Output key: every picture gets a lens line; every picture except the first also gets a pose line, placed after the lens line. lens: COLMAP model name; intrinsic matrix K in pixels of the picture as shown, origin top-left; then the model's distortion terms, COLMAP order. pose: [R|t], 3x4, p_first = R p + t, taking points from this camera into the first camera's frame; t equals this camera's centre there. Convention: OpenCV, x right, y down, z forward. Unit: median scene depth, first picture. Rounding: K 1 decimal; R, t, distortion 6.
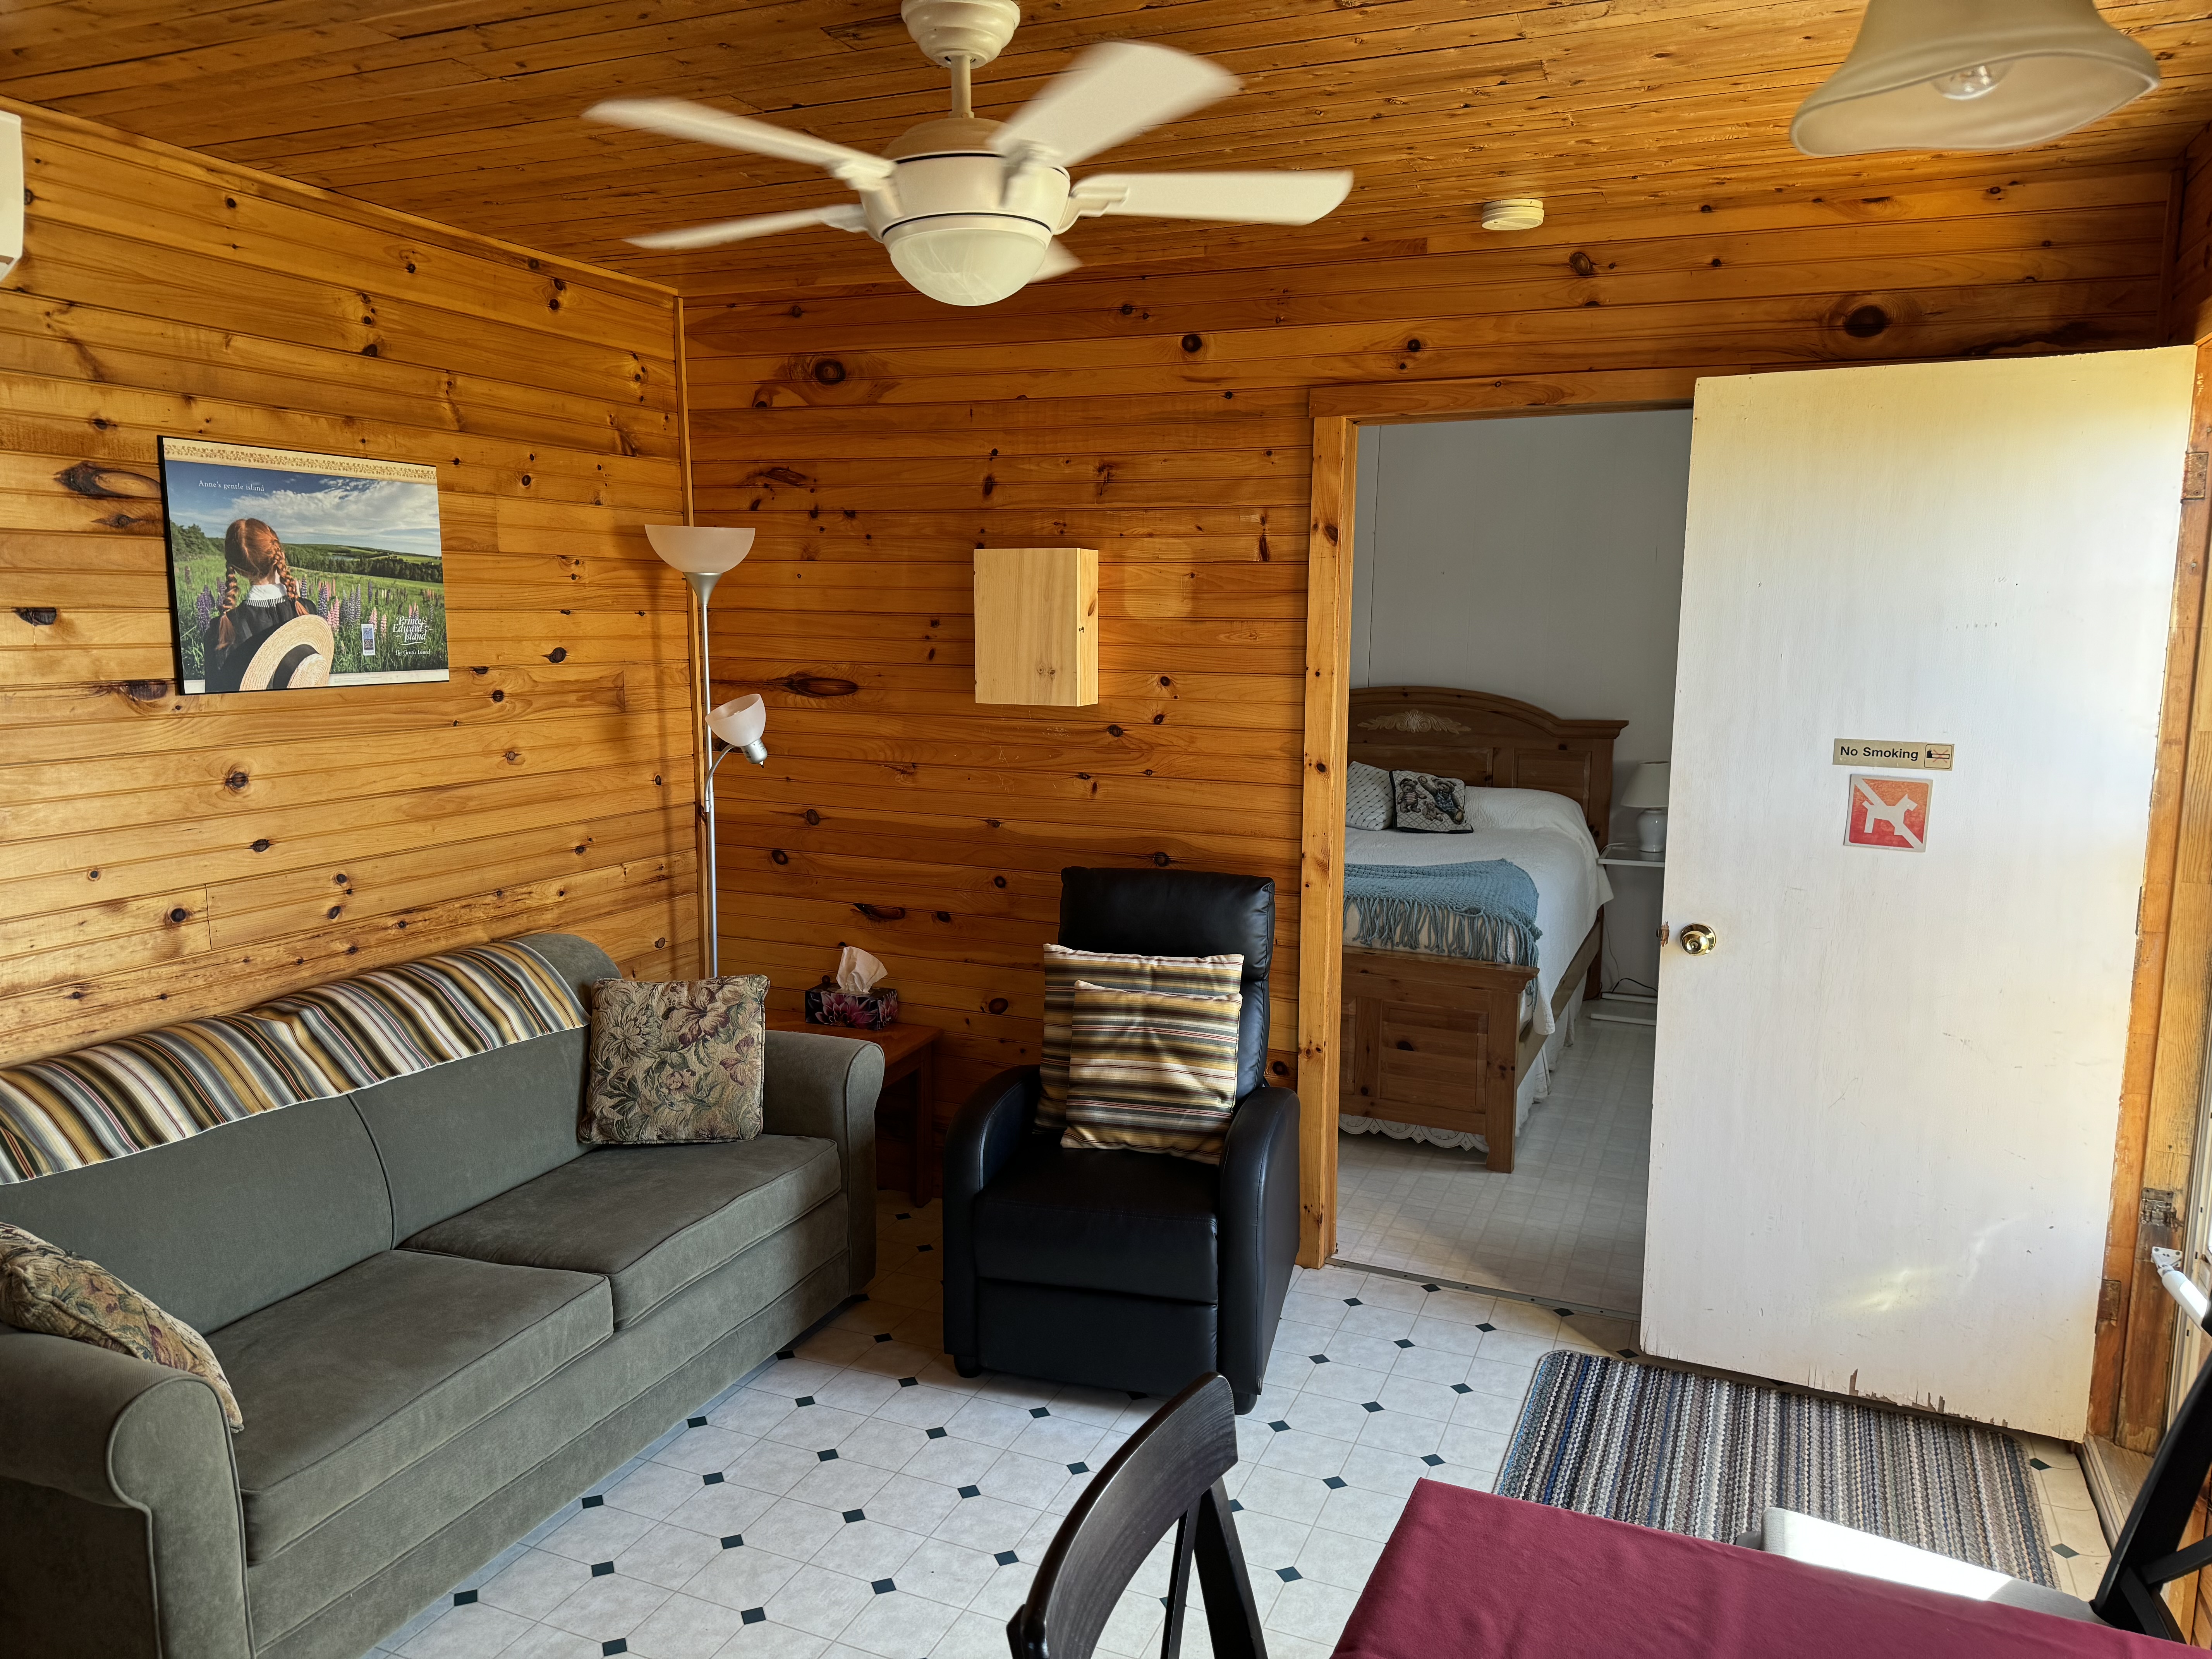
lens RADIAL K [[1569.6, 0, 1104.8], [0, 1569.6, 823.5], [0, 0, 1]] dist [0.024927, -0.020951]
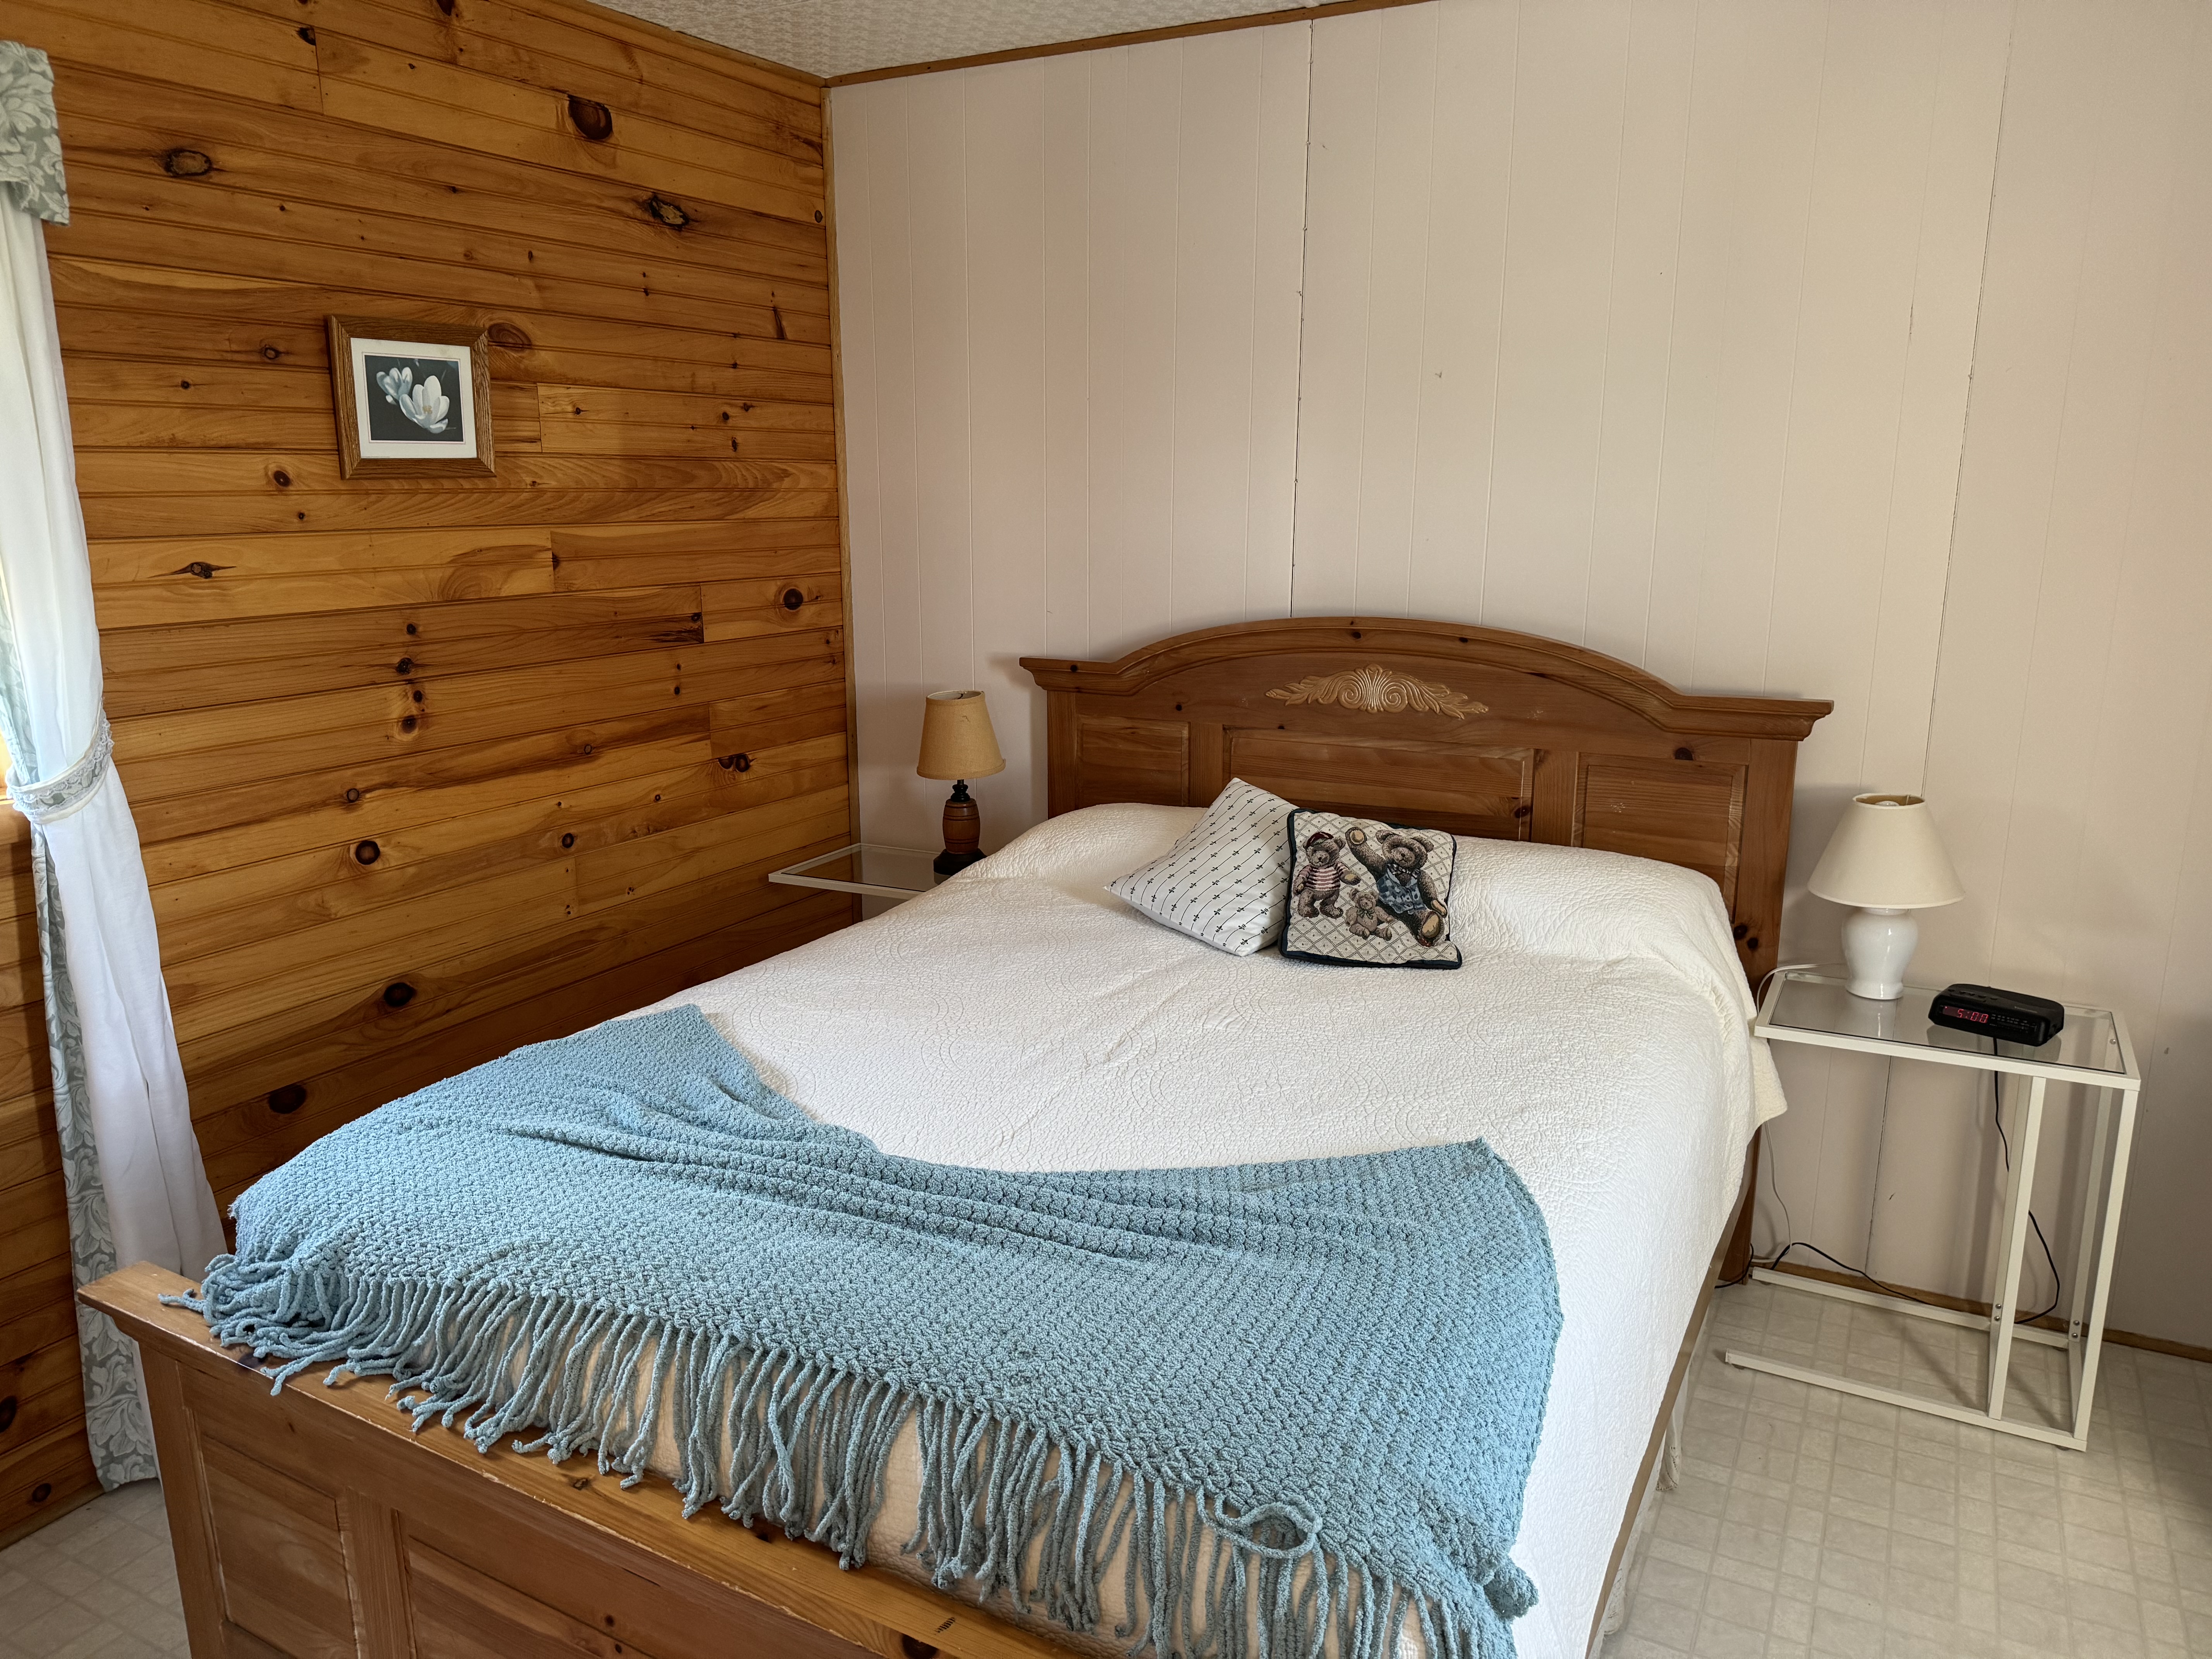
lens RADIAL K [[1569.6, 0, 1103.1], [0, 1569.6, 822.2], [0, 0, 1]] dist [0.024927, -0.020951]
pose [[0.996182, 0.011702, -0.086516, 0.170791], [-0.004998, 0.996995, 0.077300, -0.067106], [0.087161, -0.076573, 0.993247, 0.553806]]
